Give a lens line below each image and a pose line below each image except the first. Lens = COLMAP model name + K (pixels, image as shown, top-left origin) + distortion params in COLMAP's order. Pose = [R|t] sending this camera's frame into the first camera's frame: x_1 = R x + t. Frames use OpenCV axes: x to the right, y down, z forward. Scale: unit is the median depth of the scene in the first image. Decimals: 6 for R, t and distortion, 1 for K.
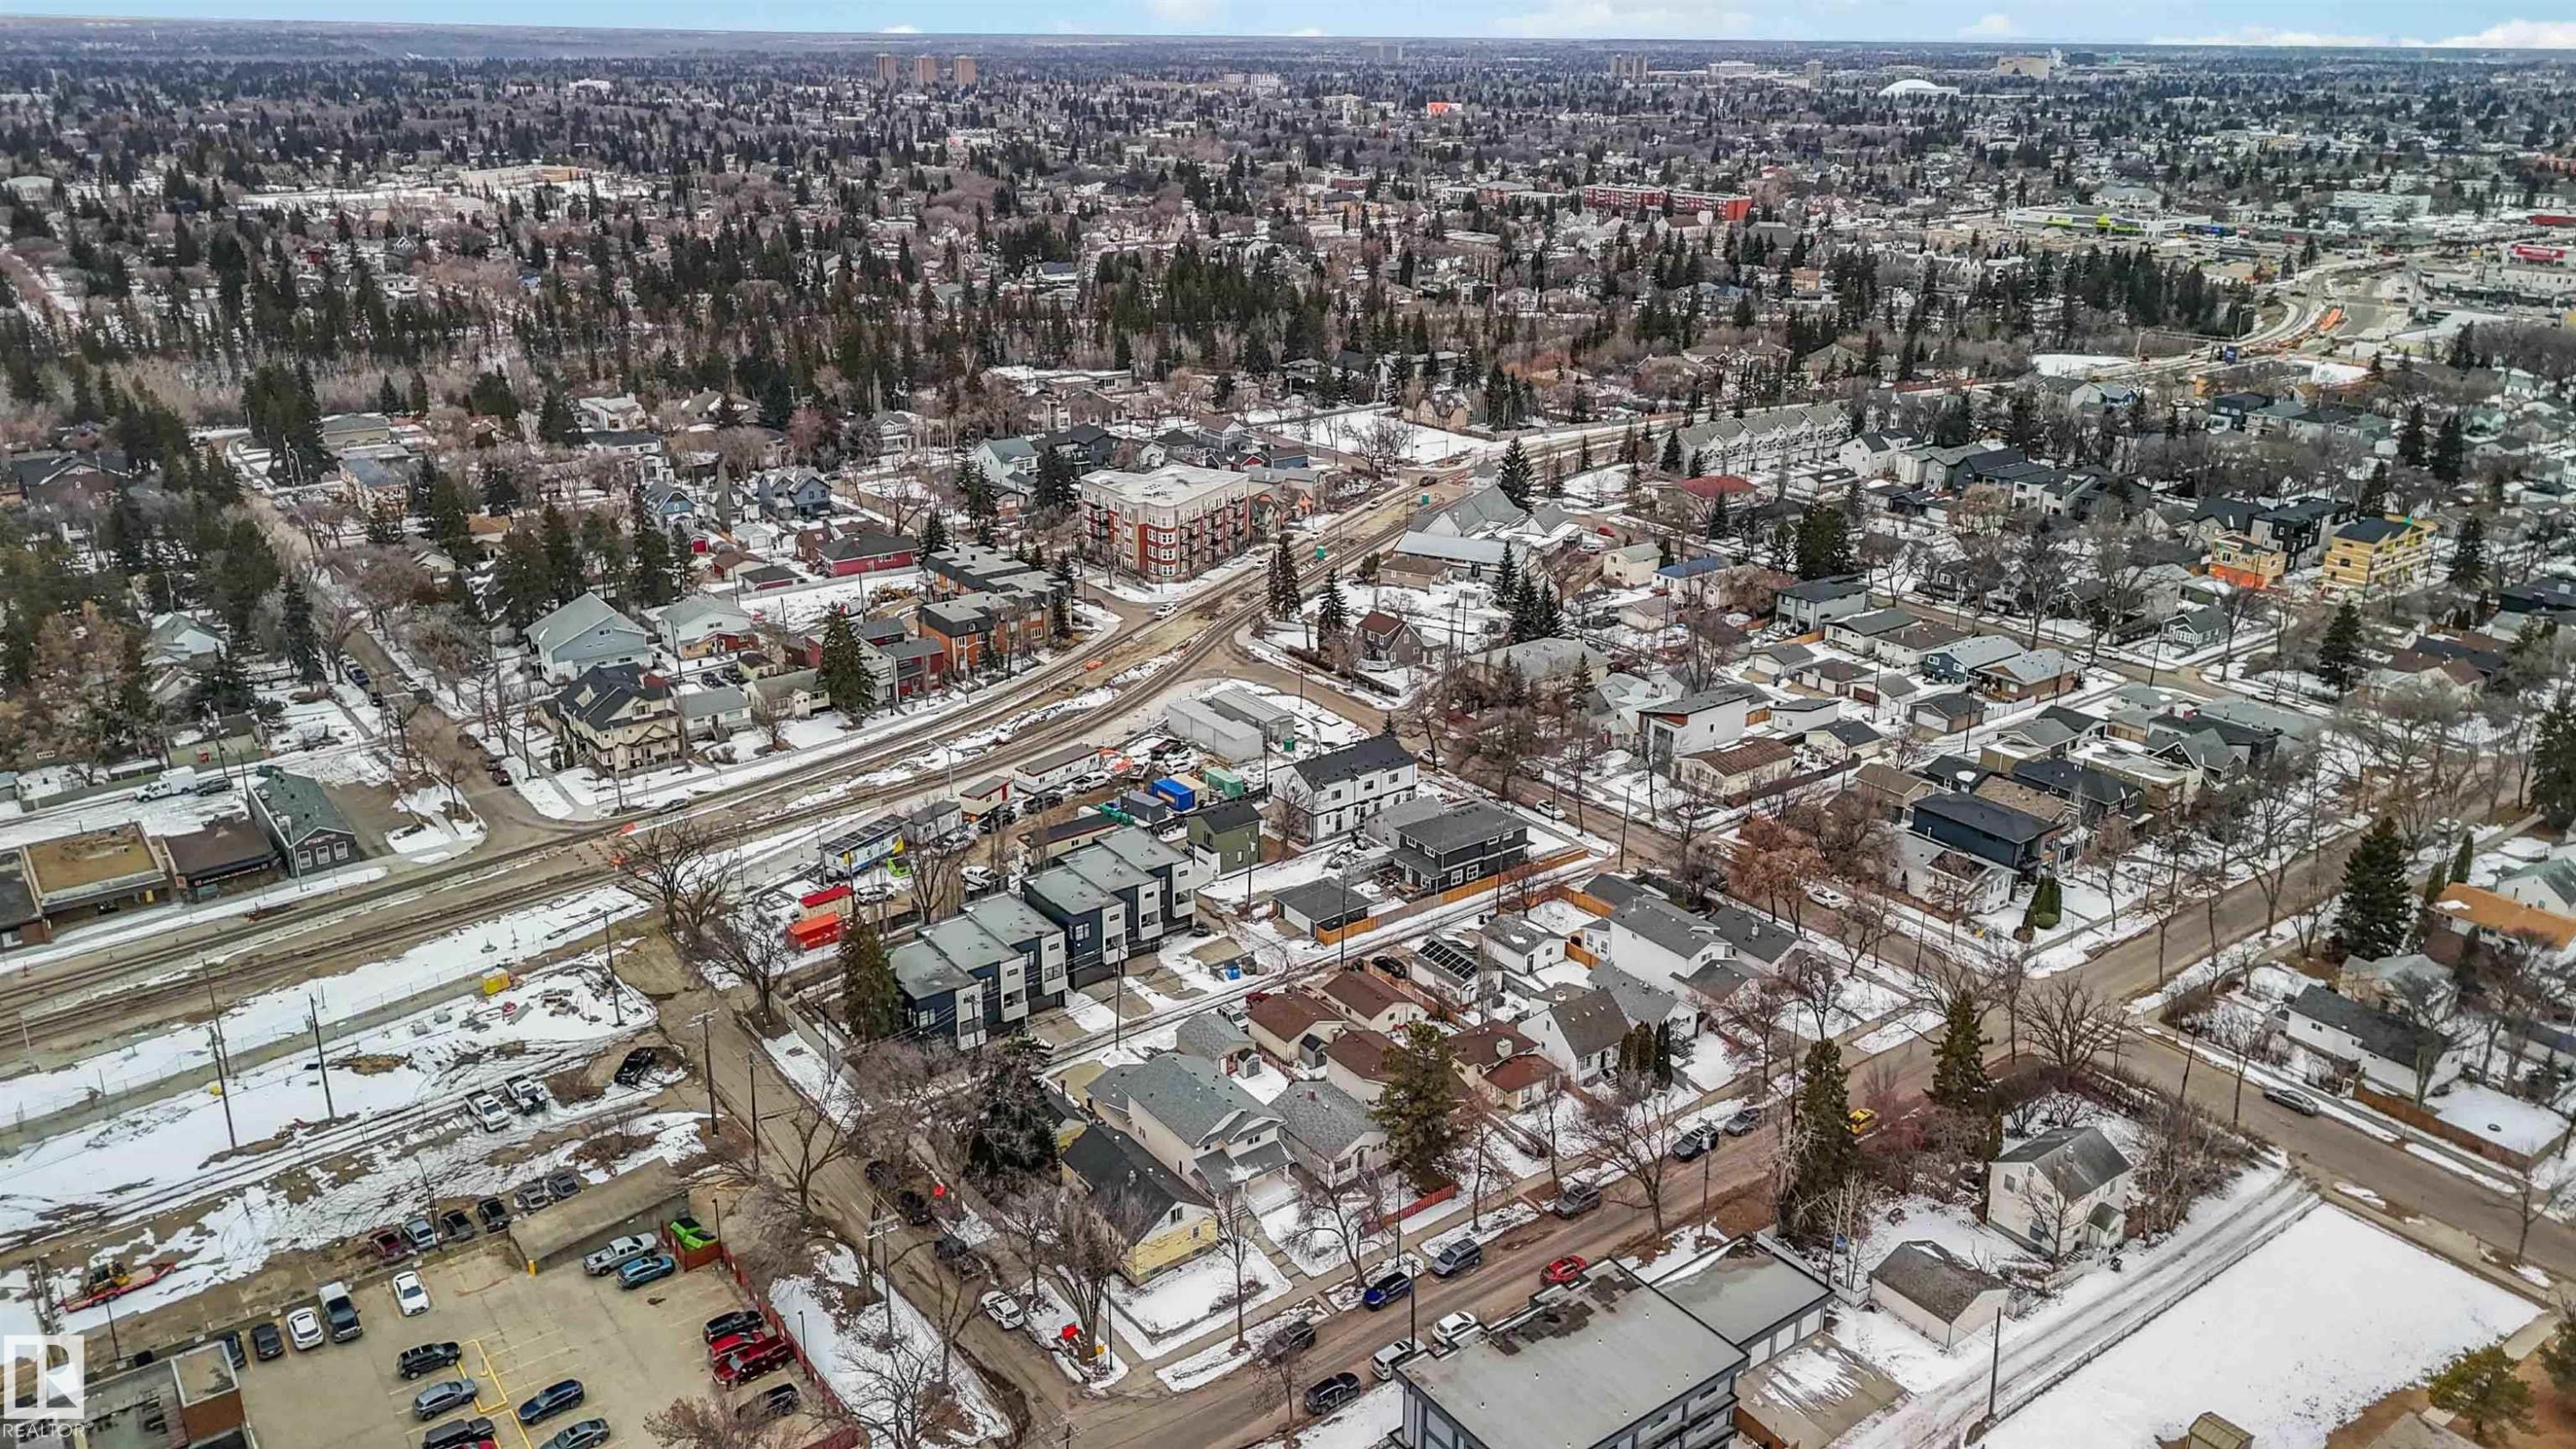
lens RADIAL K [[1882.6, 0, 1298.4], [0, 1882.6, 685.0], [0, 0, 1]] dist [0.113941, -0.130050]
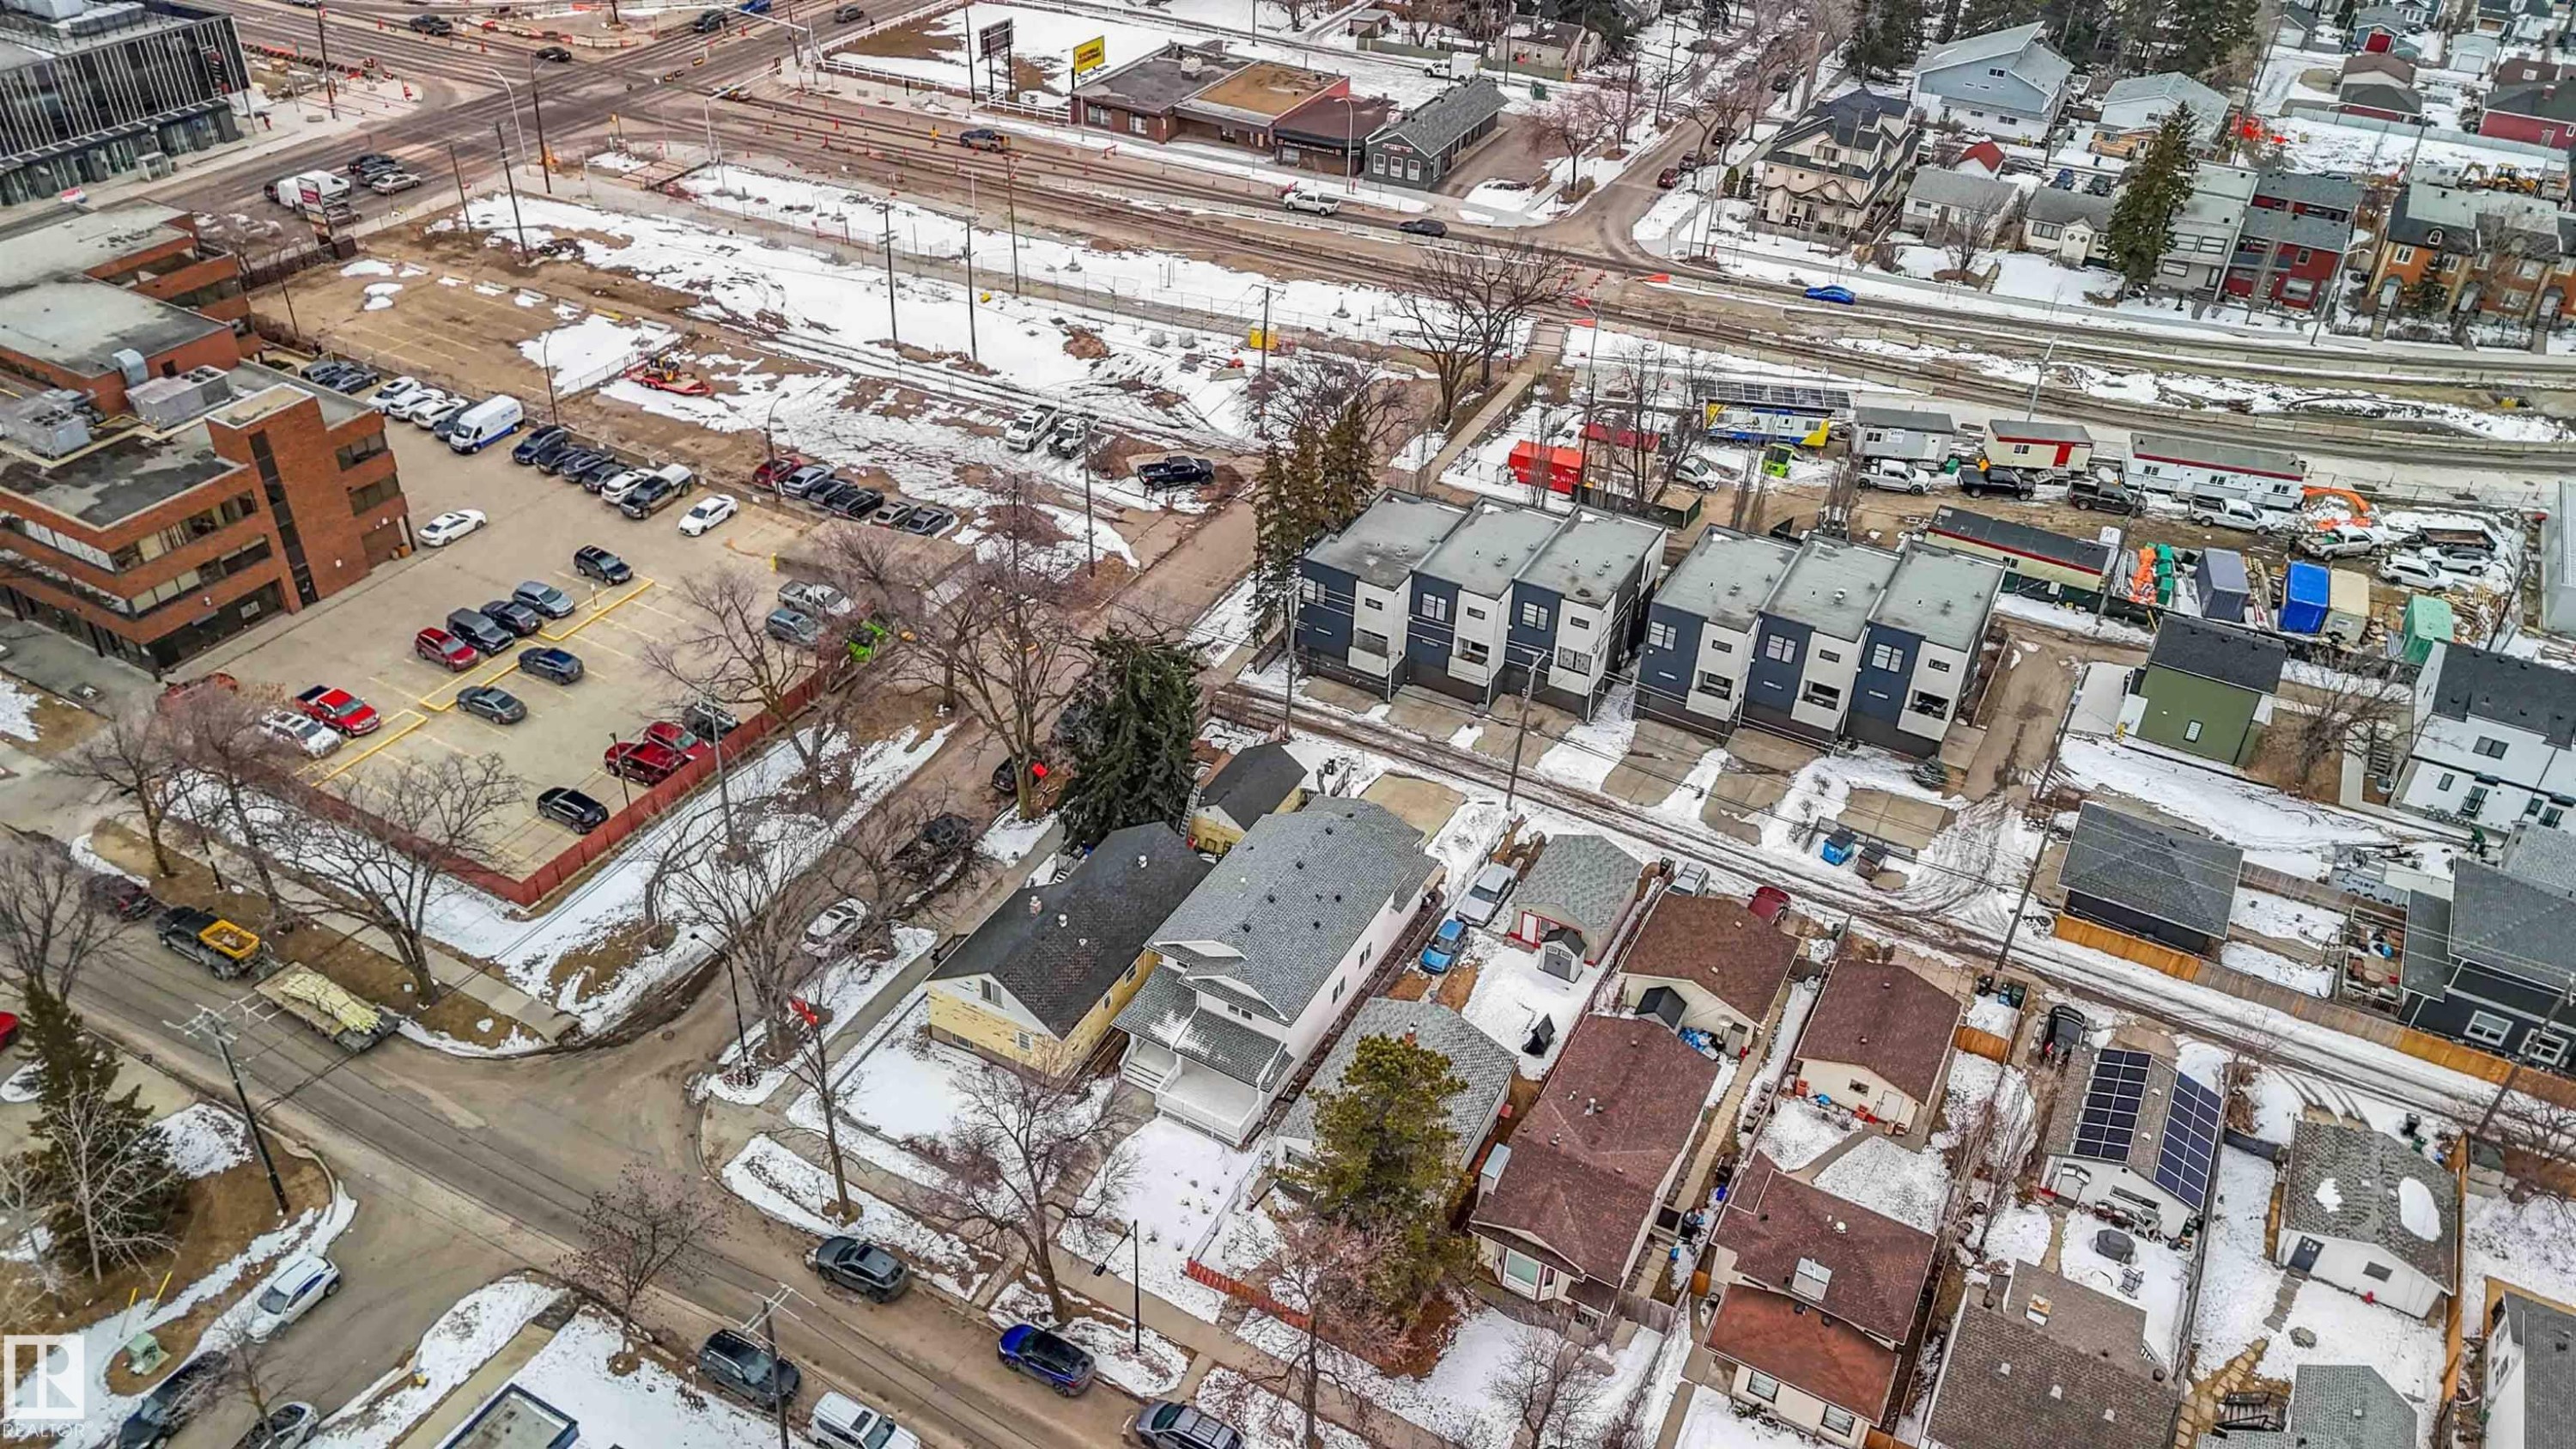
lens RADIAL K [[1882.6, 0, 1298.4], [0, 1882.6, 685.0], [0, 0, 1]] dist [0.113941, -0.130050]
pose [[0.419340, 0.524404, -0.741050, 0.287934], [-0.330631, 0.848446, 0.413308, -0.064740], [0.845481, 0.071697, 0.529171, 0.591649]]
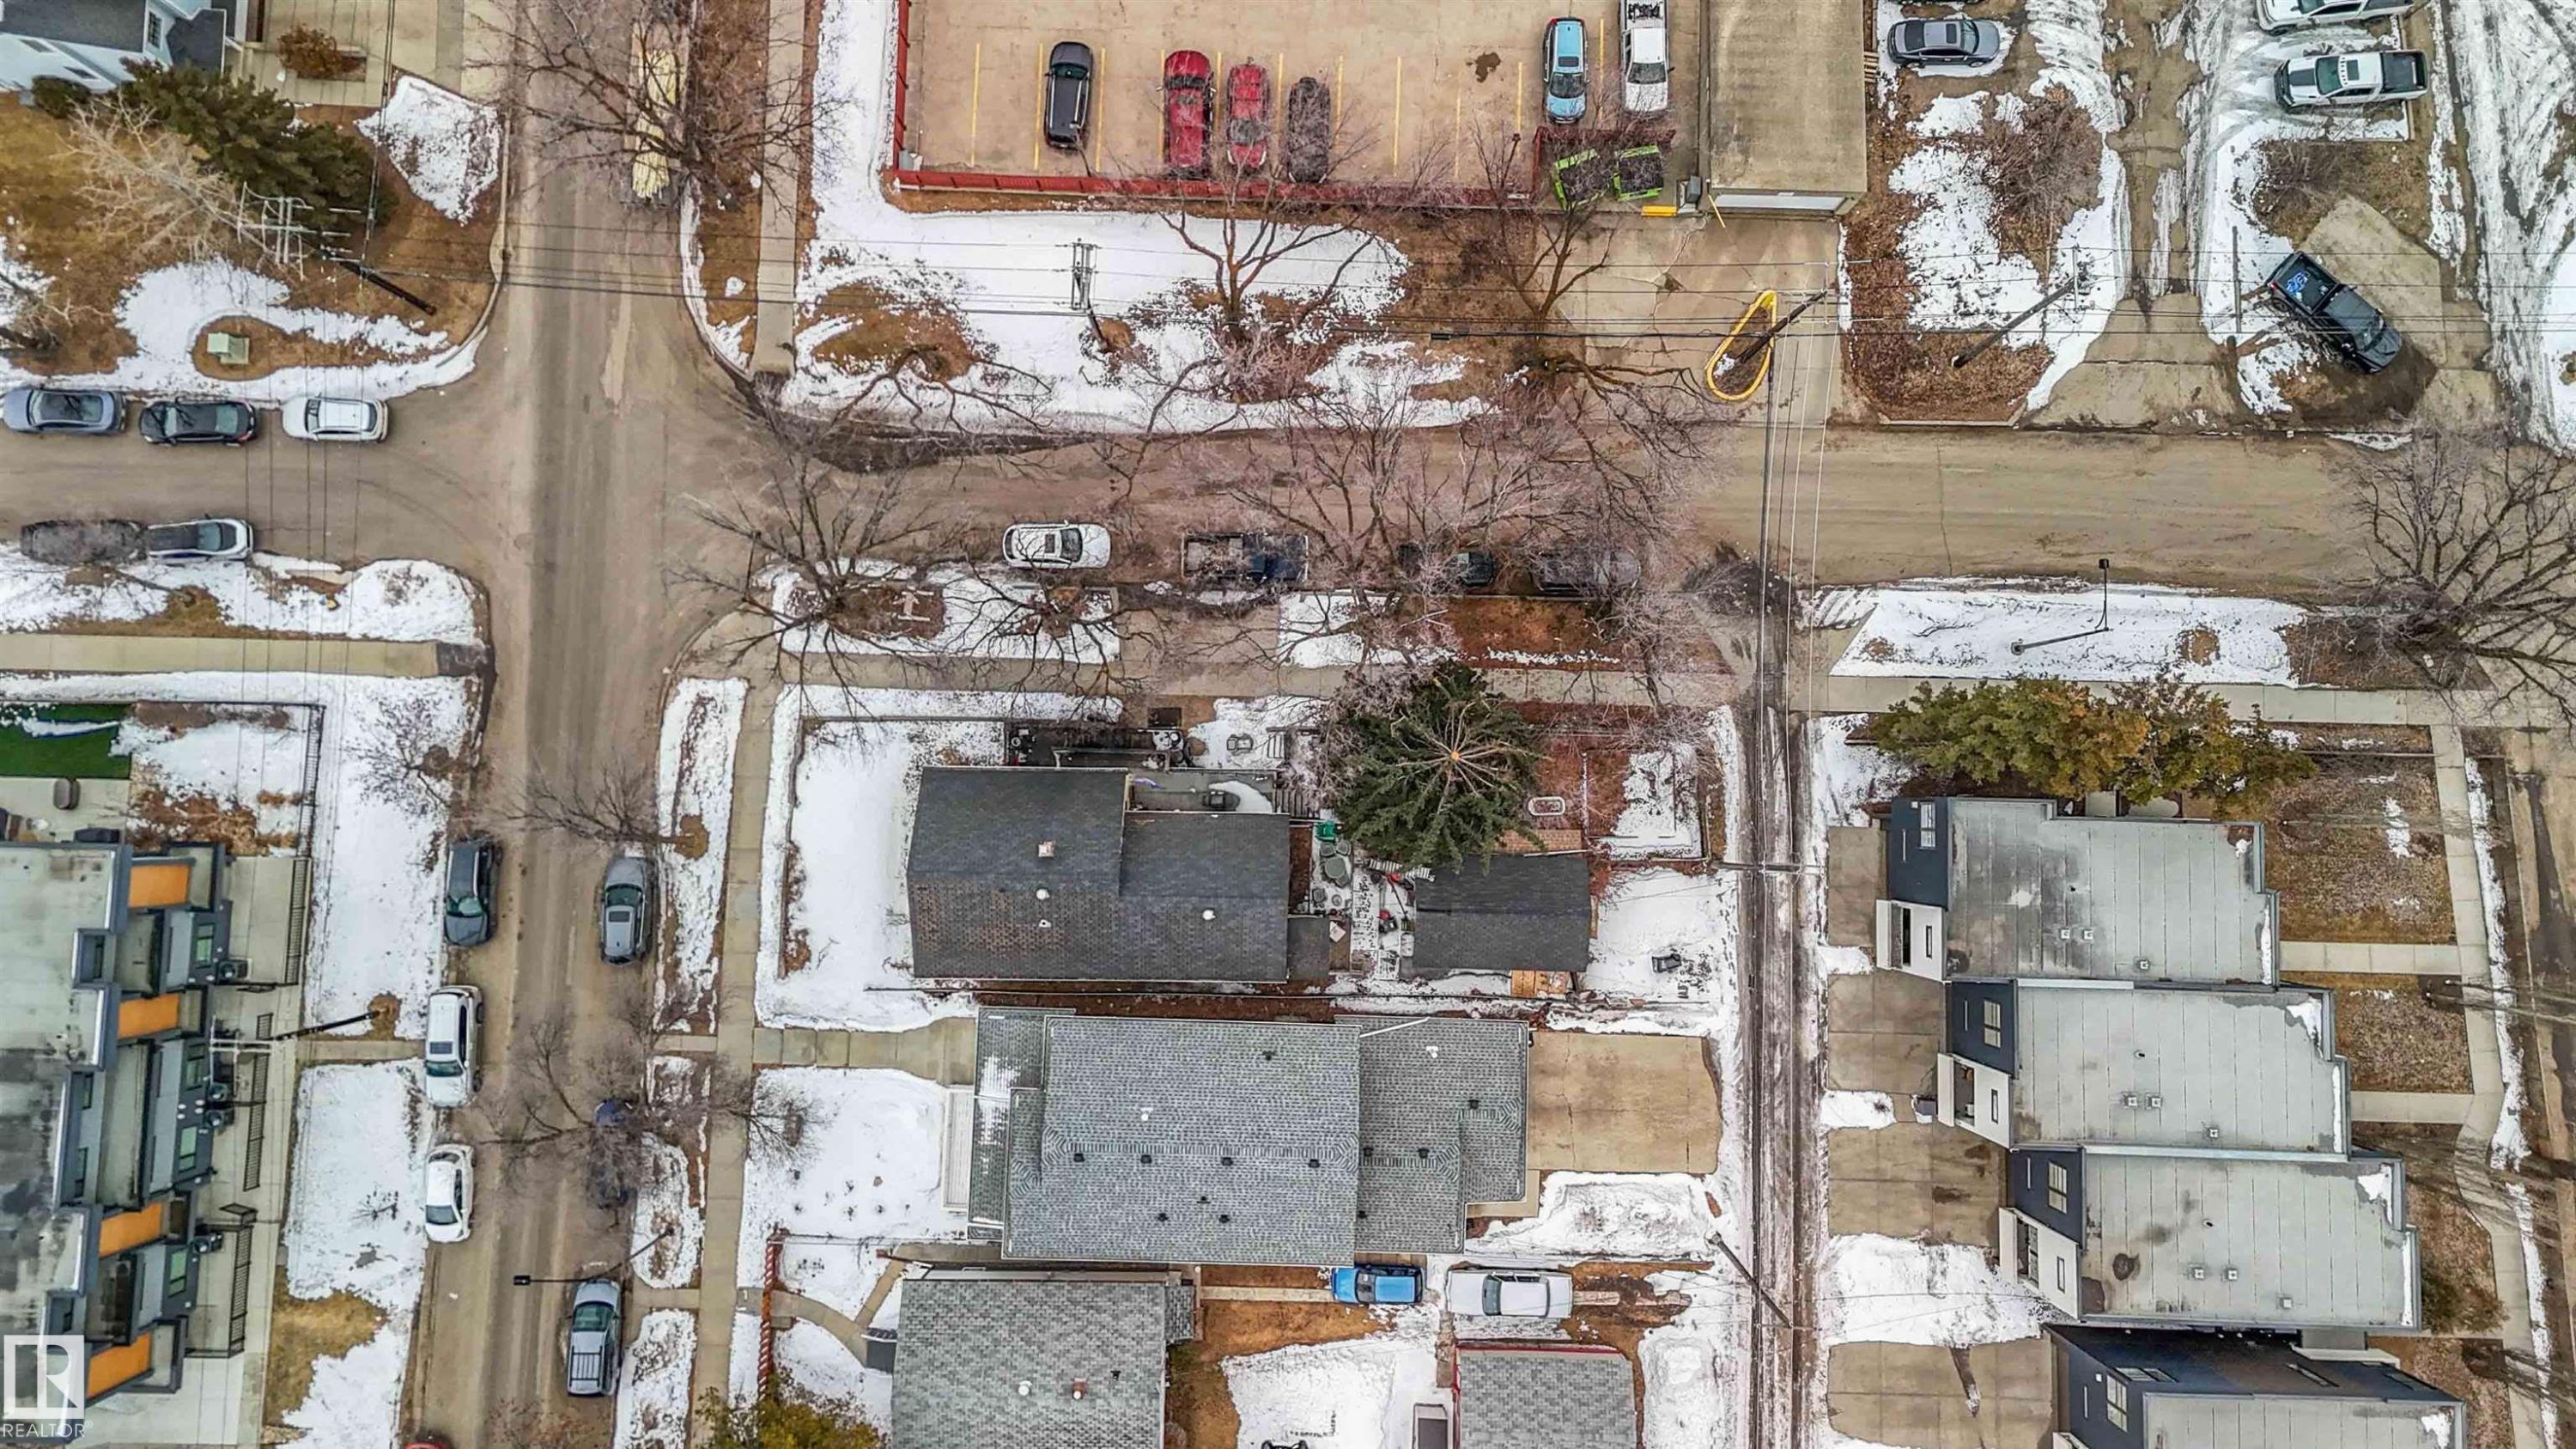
lens RADIAL K [[1887.8, 0, 1302.3], [0, 1887.8, 677.1], [0, 0, 1]] dist [0.088505, -0.068314]
pose [[-0.619037, 0.782270, -0.069616, -0.101408], [-0.268053, -0.127134, 0.954979, -0.155418], [0.738201, 0.609828, 0.288391, 0.704940]]
